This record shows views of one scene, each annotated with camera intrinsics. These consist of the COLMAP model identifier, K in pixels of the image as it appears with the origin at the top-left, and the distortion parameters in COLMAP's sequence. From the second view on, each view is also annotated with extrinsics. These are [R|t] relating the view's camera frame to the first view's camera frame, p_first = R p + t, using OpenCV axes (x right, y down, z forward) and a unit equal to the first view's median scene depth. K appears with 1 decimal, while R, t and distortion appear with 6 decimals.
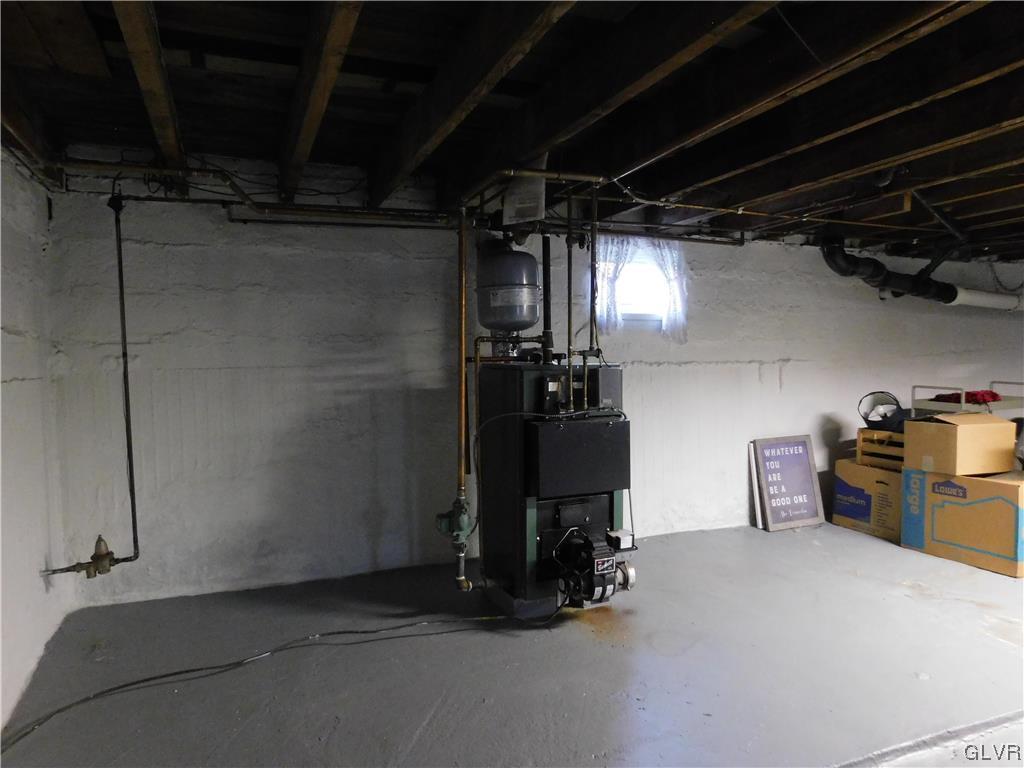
lens RADIAL K [[686.4, 0, 512.0], [0, 686.4, 384.0], [0, 0, 1]] dist [-0.065916, 0.059366]
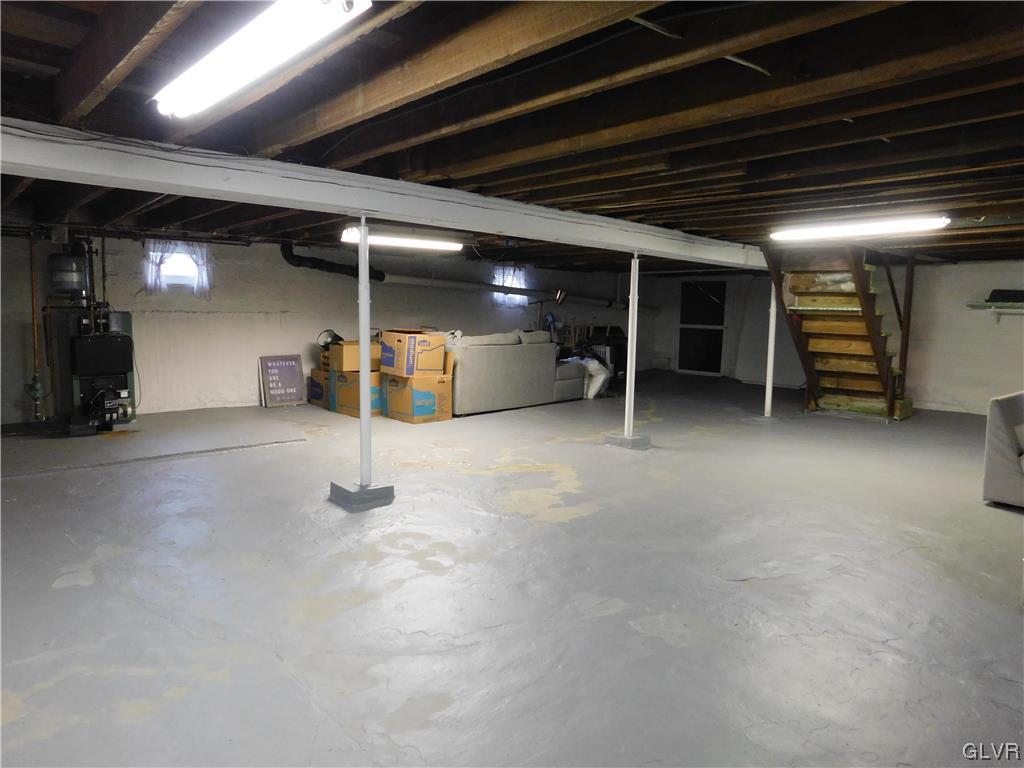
lens RADIAL K [[686.4, 0, 512.0], [0, 686.4, 384.0], [0, 0, 1]] dist [-0.065916, 0.059366]
pose [[0.945038, -0.012418, 0.326726, 0.413052], [-0.009979, 0.997717, 0.066786, 0.029370], [-0.326809, -0.066376, 0.942757, -0.924661]]
